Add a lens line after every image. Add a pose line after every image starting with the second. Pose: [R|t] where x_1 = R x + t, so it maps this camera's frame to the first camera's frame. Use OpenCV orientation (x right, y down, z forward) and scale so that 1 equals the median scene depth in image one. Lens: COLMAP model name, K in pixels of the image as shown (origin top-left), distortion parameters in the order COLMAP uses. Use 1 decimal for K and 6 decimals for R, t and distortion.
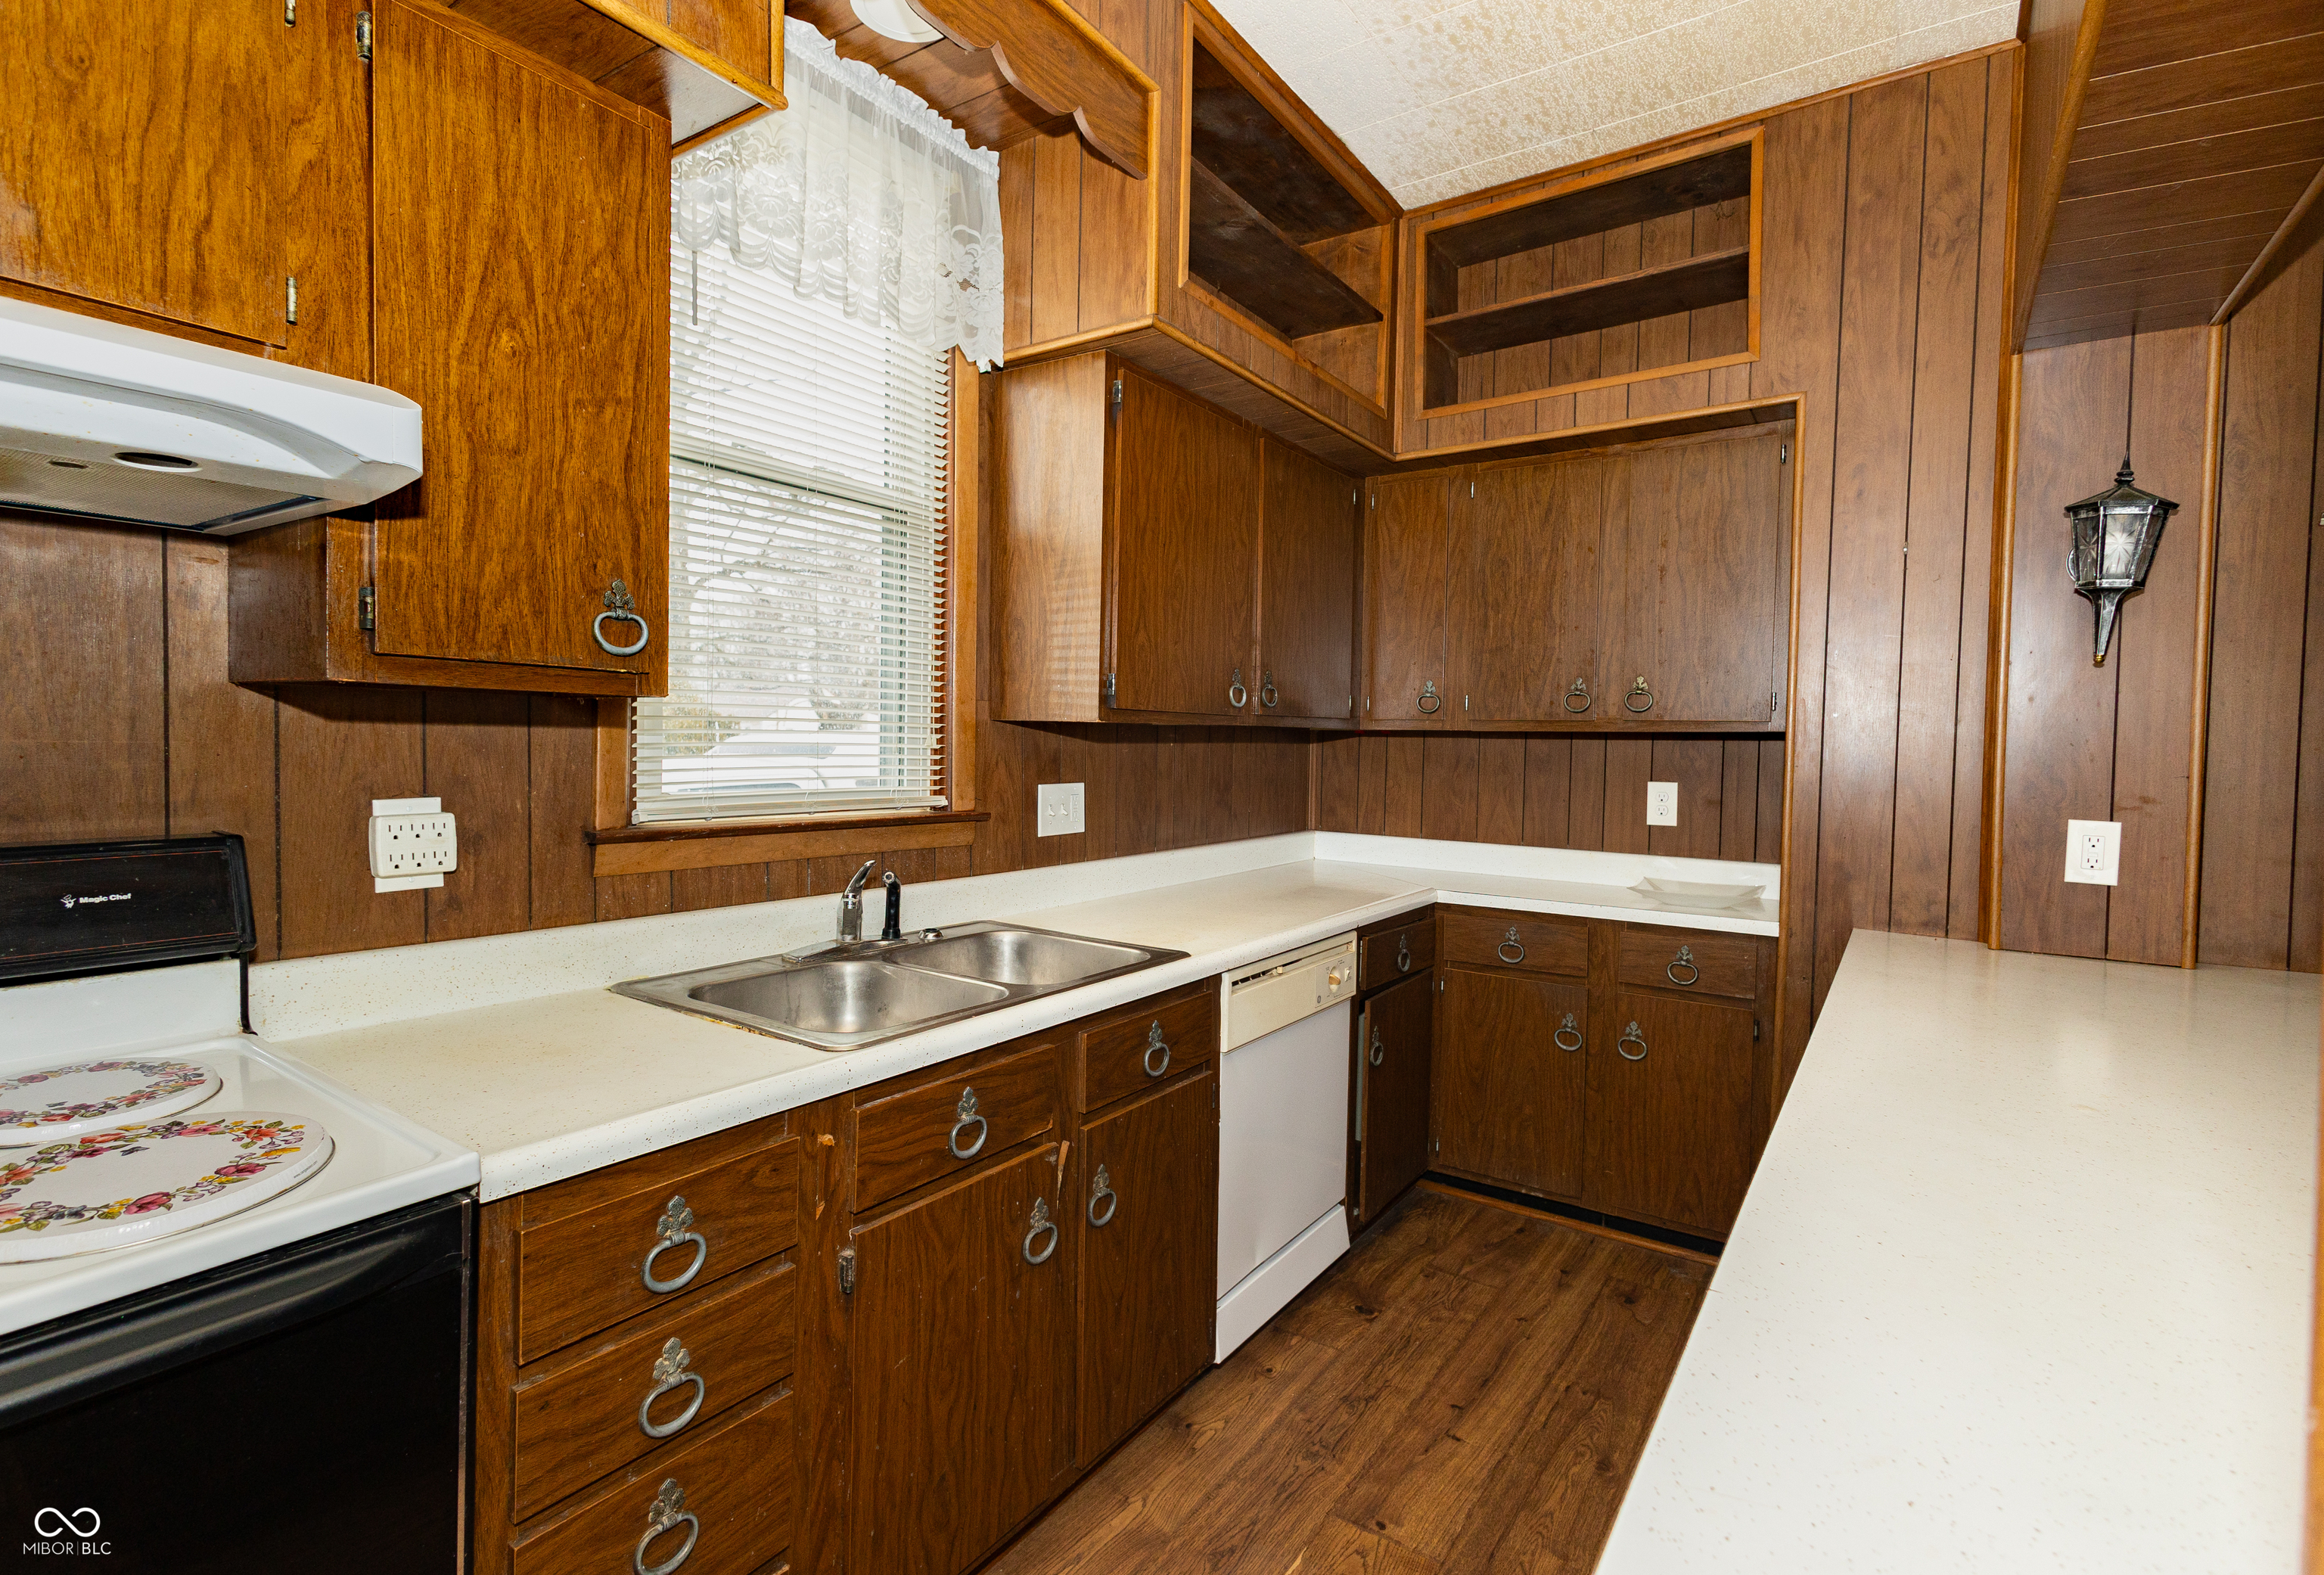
lens RADIAL K [[1096.2, 0, 1162.0], [0, 1096.2, 787.5], [0, 0, 1]] dist [0.002351, -0.001257]
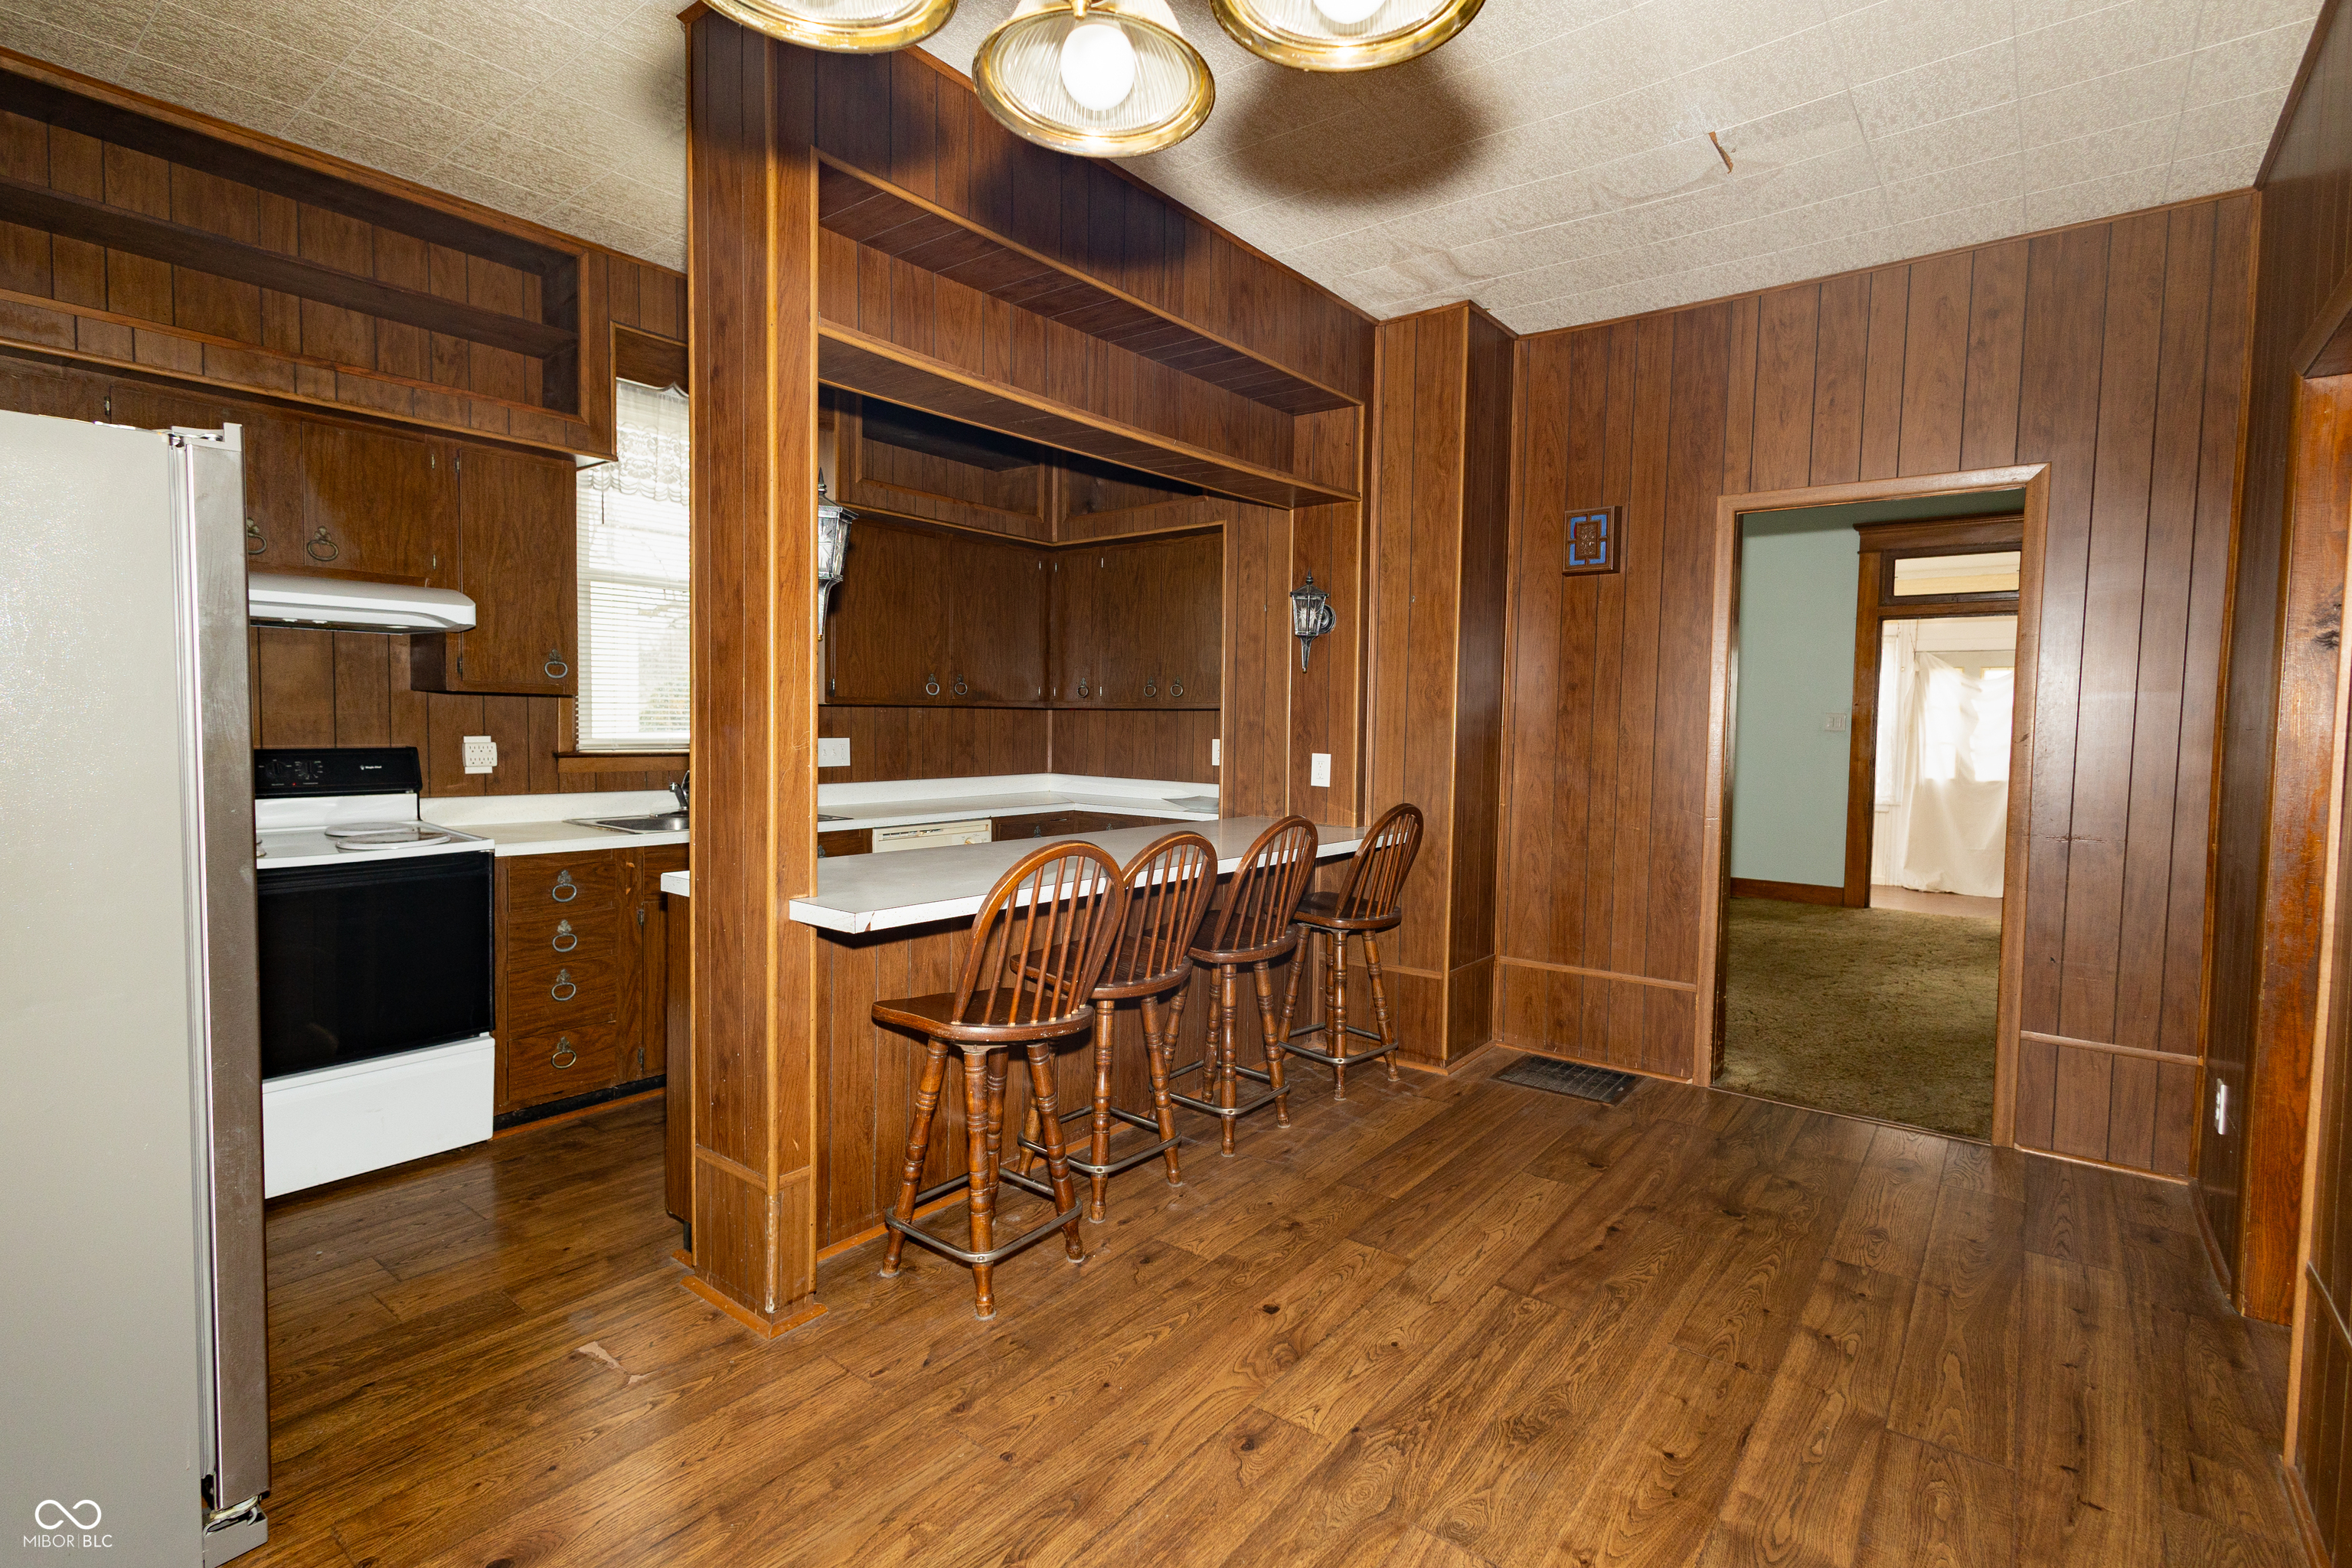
lens RADIAL K [[1108.2, 0, 1176.0], [0, 1108.2, 784.0], [0, 0, 1]] dist [0.003783, 0.000447]
pose [[0.998074, 0.000341, -0.062035, 1.028073], [0.000495, 0.999909, 0.013455, 0.084086], [0.062034, -0.013460, 0.997983, -1.385401]]
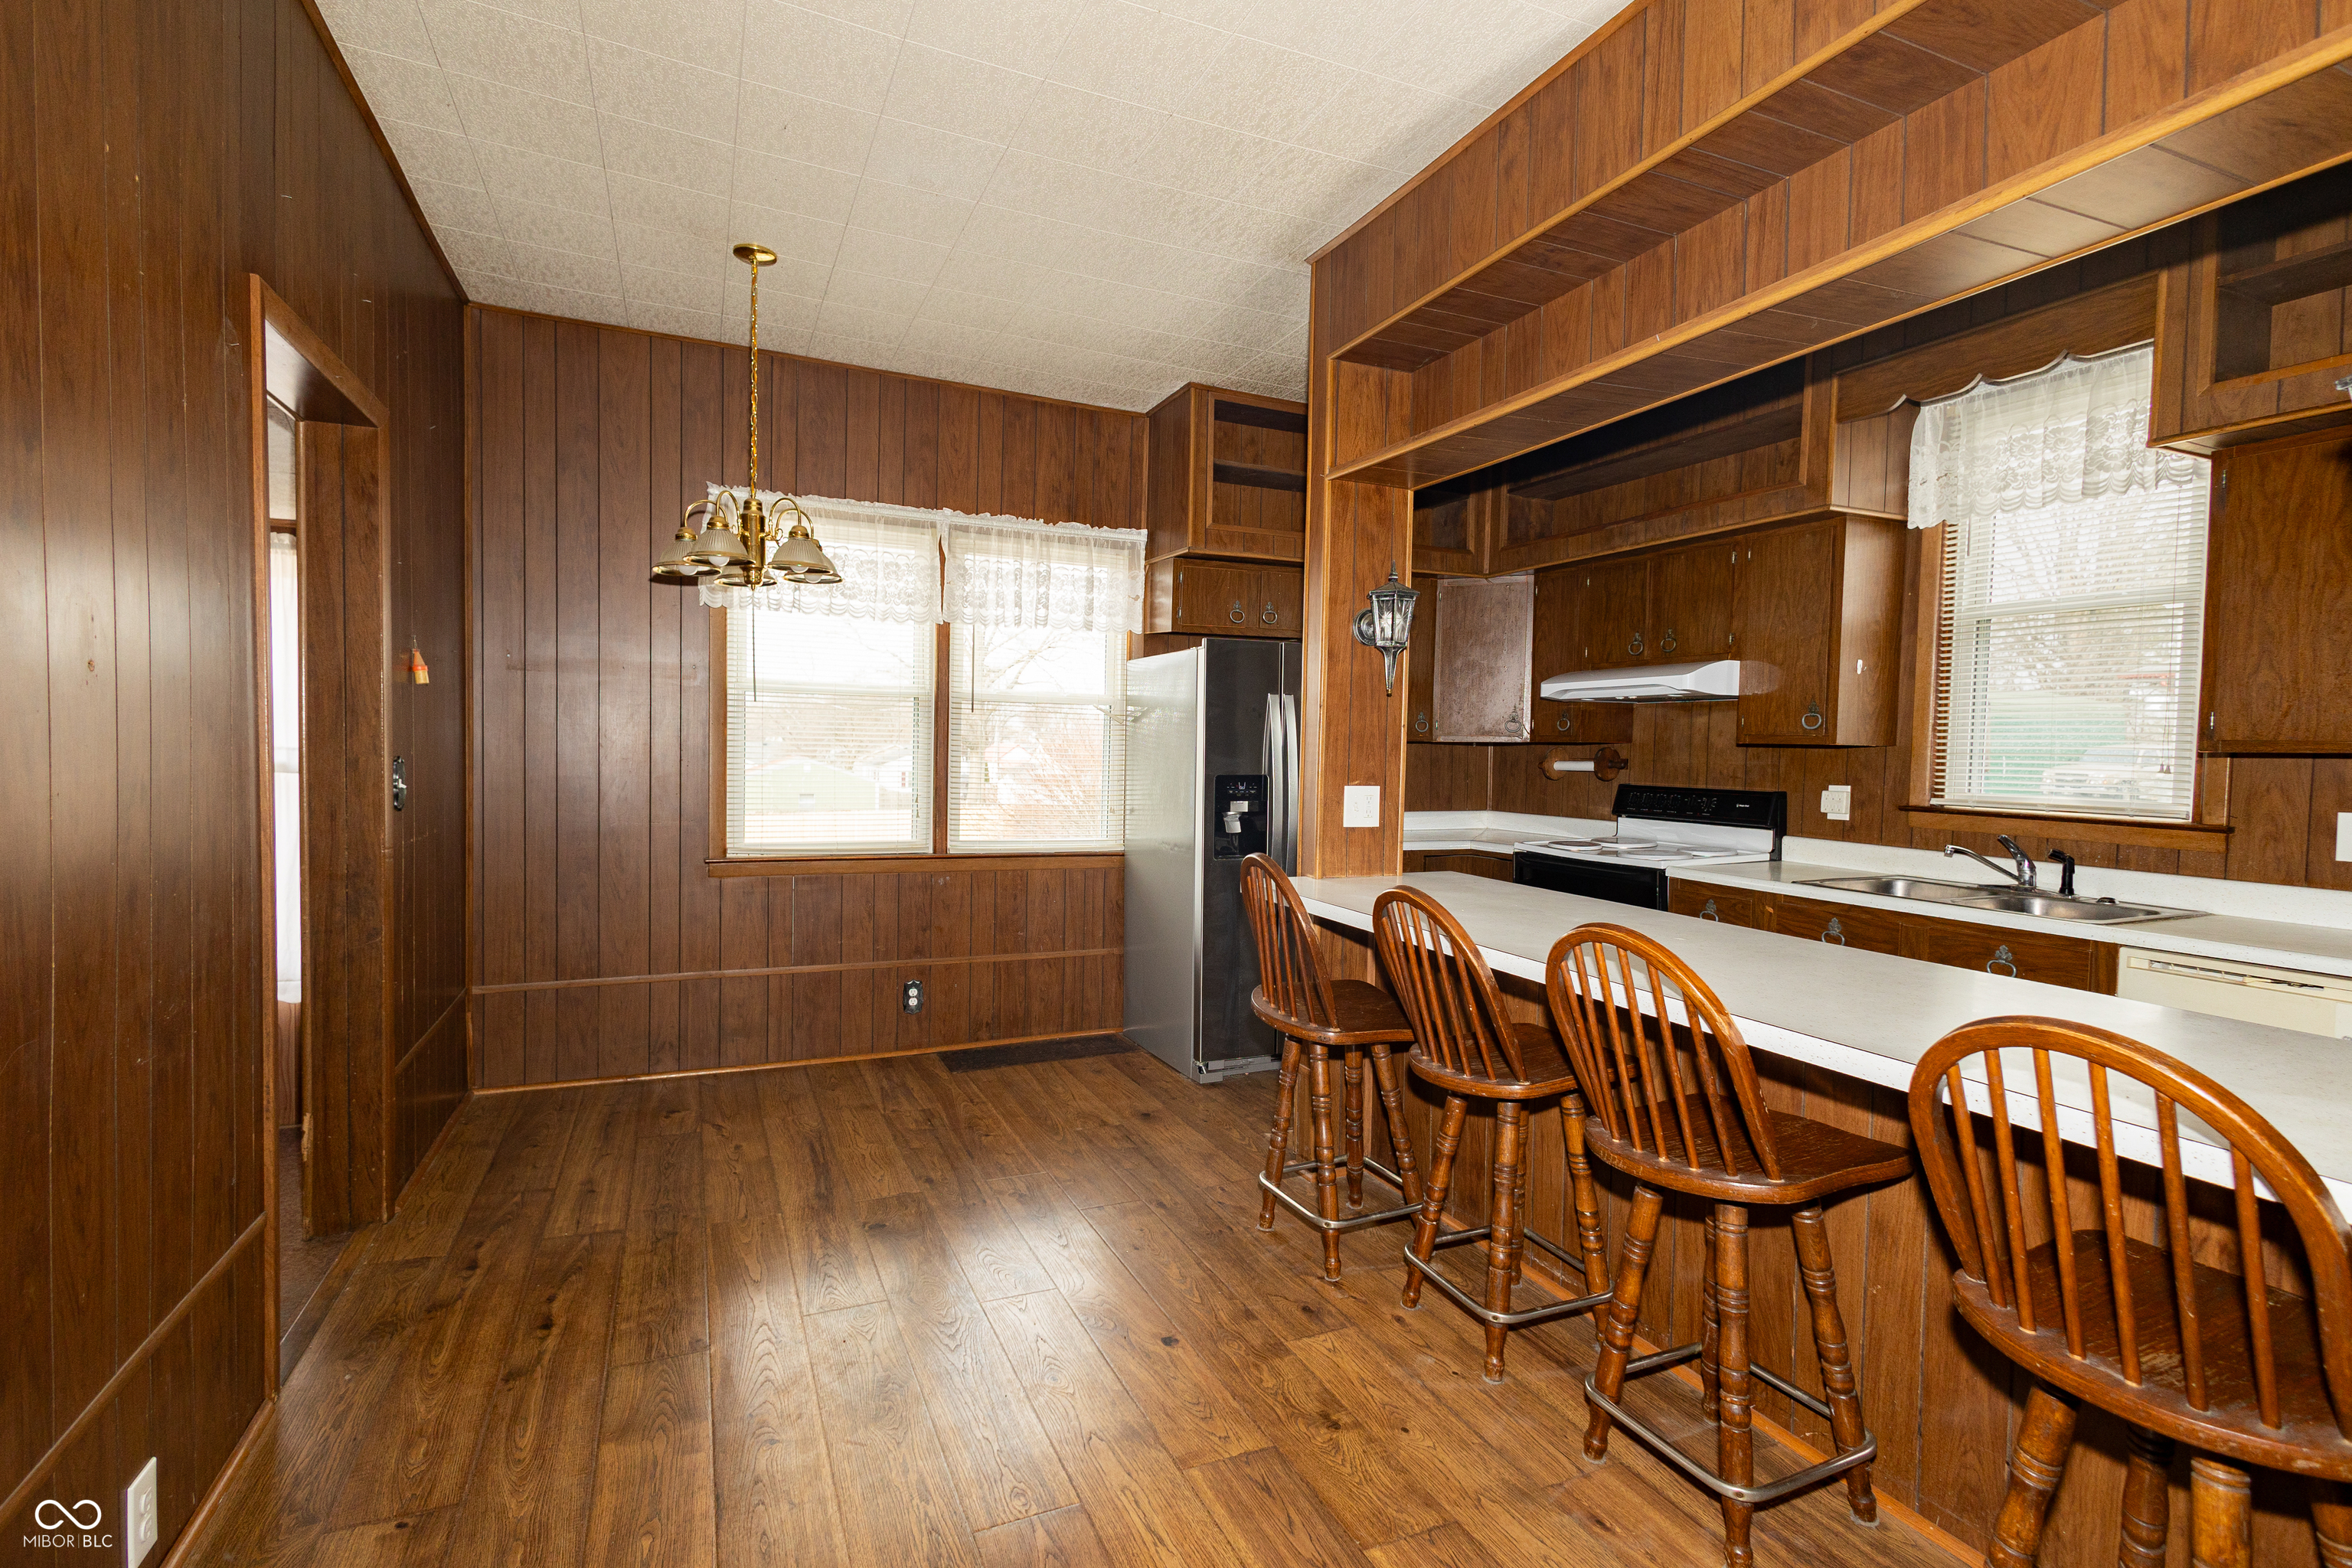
lens RADIAL K [[1108.2, 0, 1176.0], [0, 1108.2, 784.0], [0, 0, 1]] dist [0.003783, 0.000447]
pose [[-0.531131, 0.001698, -0.847288, 2.439204], [-0.066358, 0.996843, 0.043595, -0.003524], [0.844687, 0.079379, -0.529342, 1.054461]]
